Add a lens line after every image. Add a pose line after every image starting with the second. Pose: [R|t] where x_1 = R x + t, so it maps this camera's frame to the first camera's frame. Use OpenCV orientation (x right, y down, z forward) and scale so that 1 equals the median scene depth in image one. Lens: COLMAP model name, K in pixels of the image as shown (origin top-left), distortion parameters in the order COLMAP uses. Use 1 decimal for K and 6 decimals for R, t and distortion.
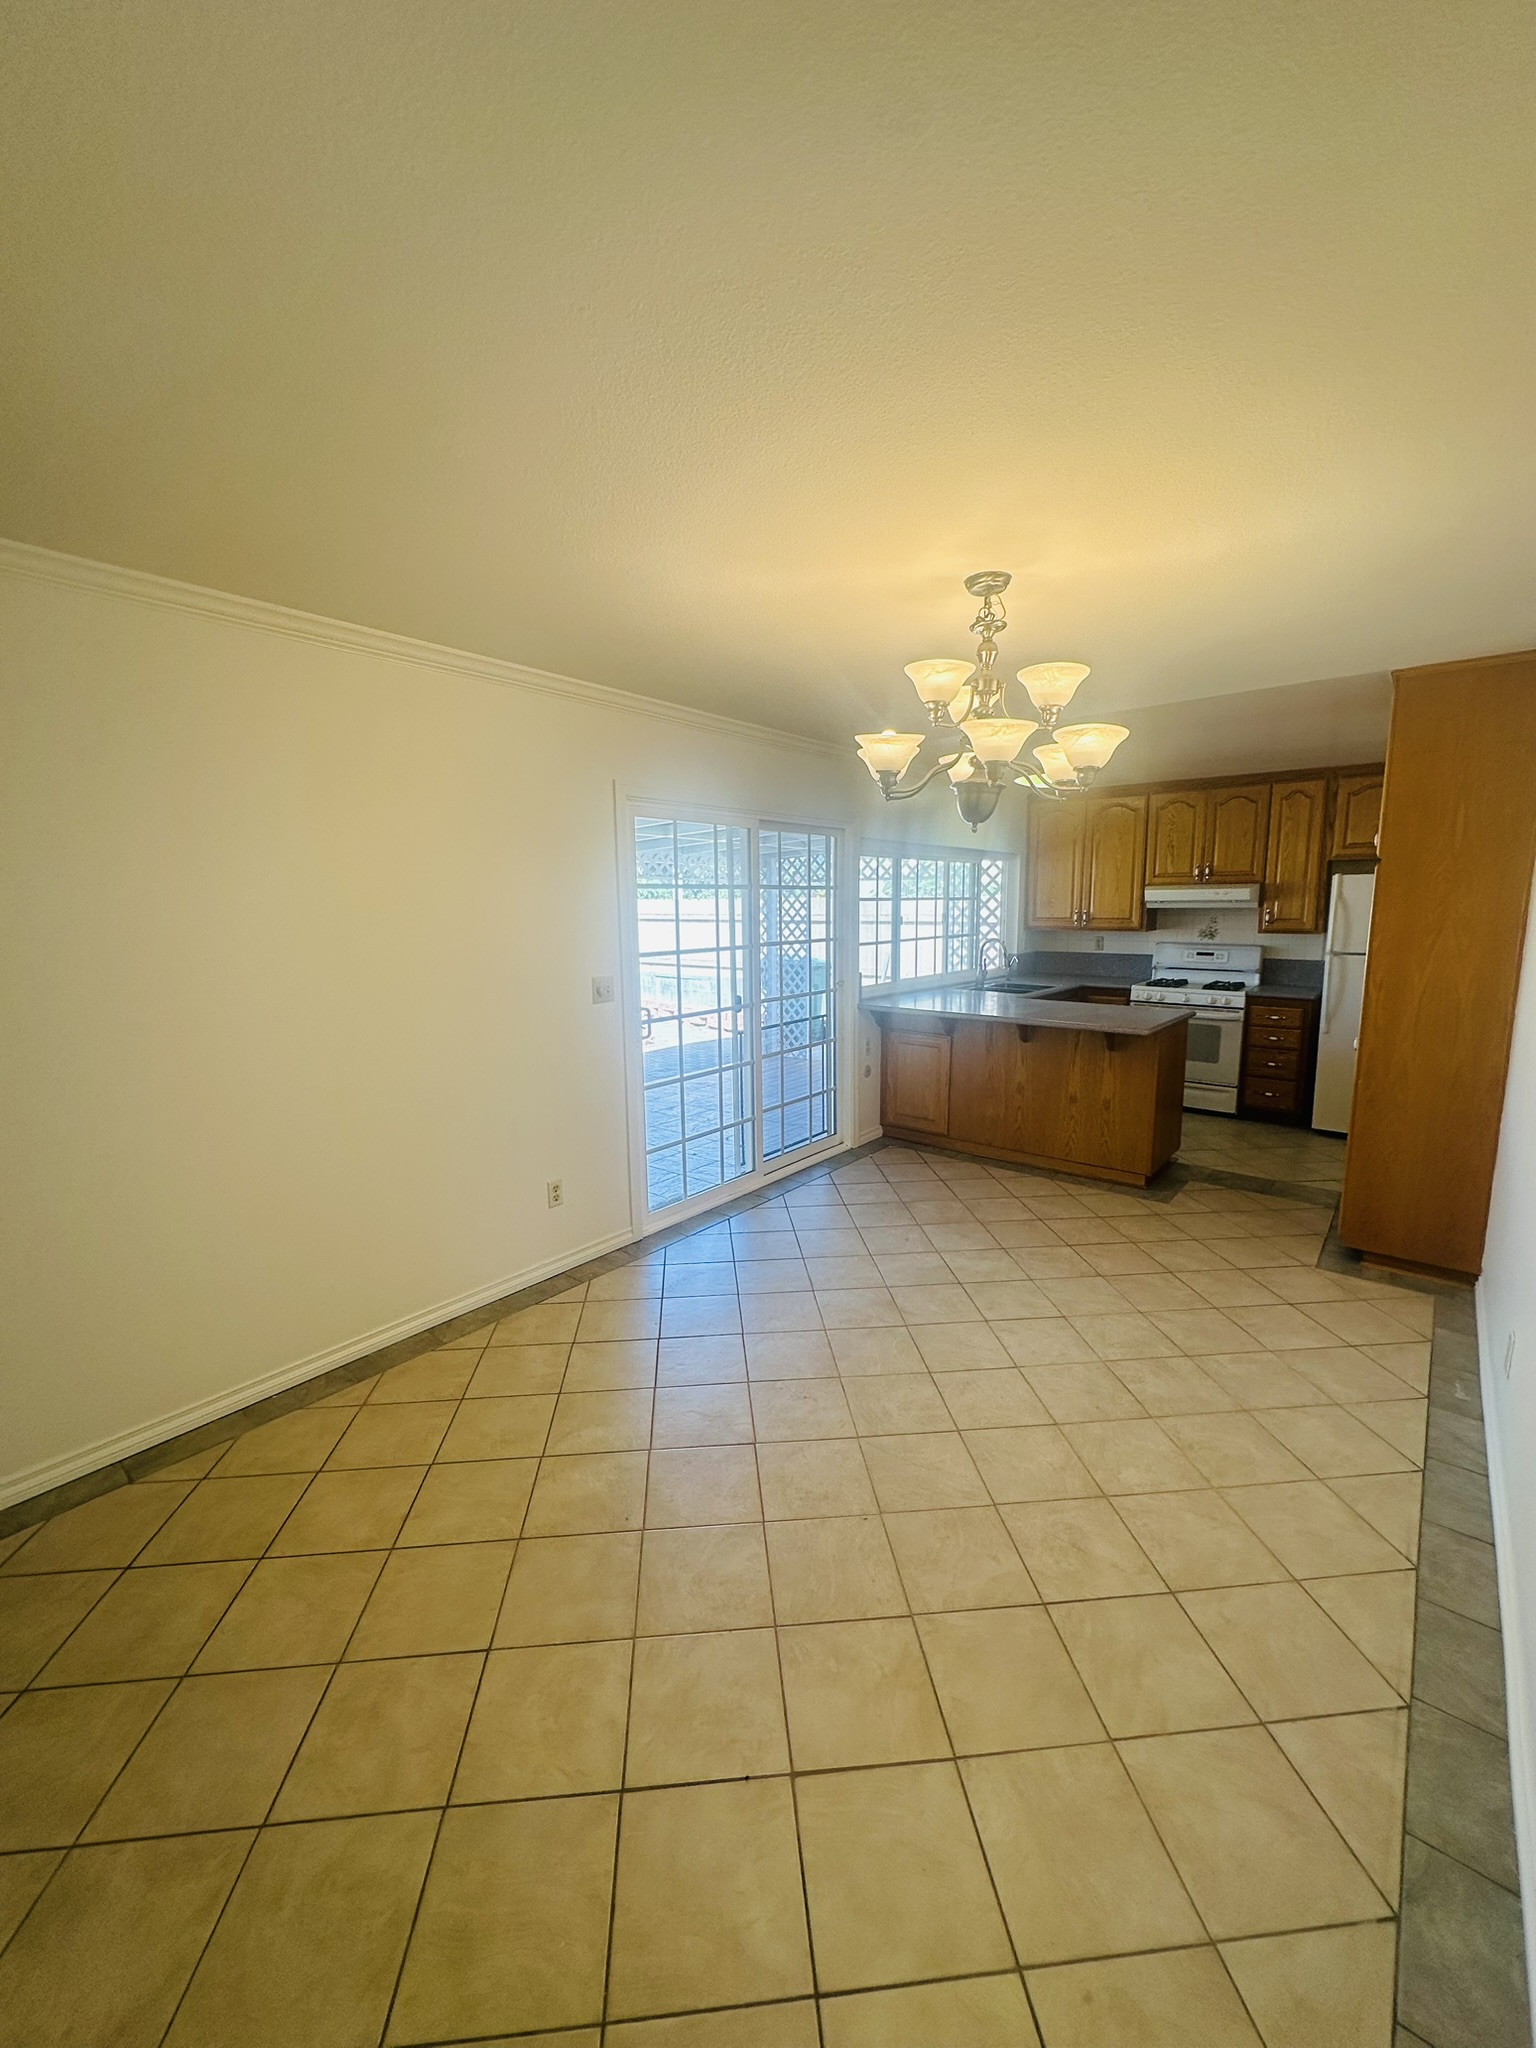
lens RADIAL K [[824.9, 0, 768.0], [0, 824.9, 1024.0], [0, 0, 1]] dist [-0.001353, -0.000033]
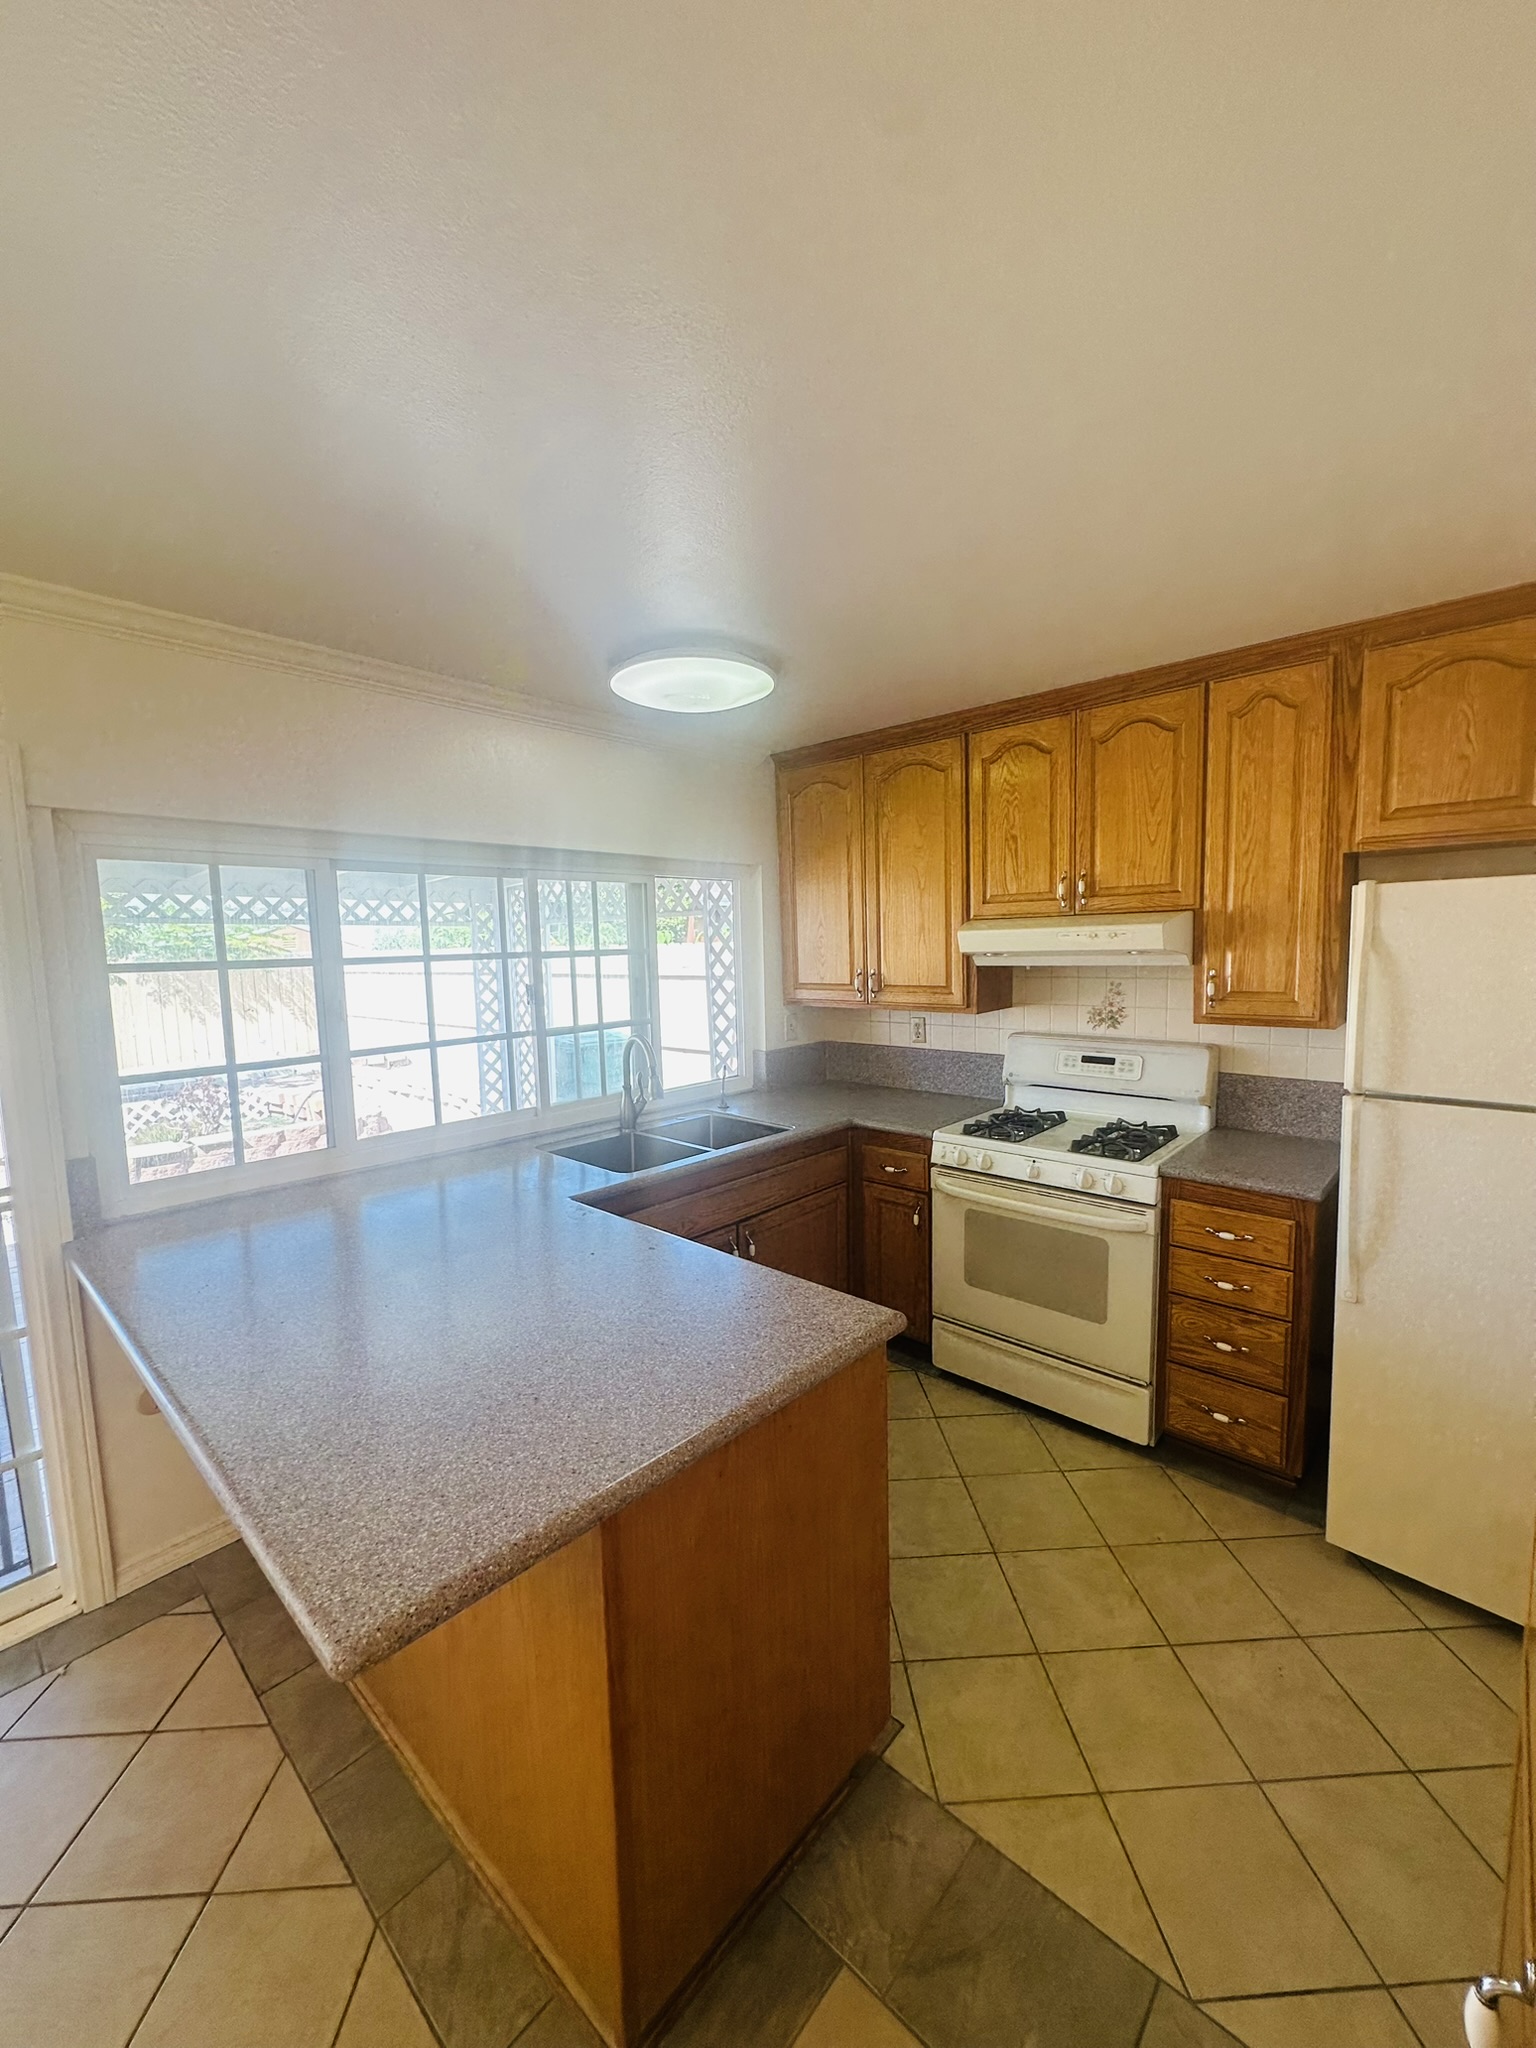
lens RADIAL K [[796.4, 0, 768.0], [0, 796.4, 1024.0], [0, 0, 1]] dist [-0.013592, 0.000063]
pose [[0.997306, -0.013582, -0.072083, 0.400994], [0.010361, 0.998939, -0.044872, -0.093705], [0.072616, 0.044004, 0.996389, 0.563875]]
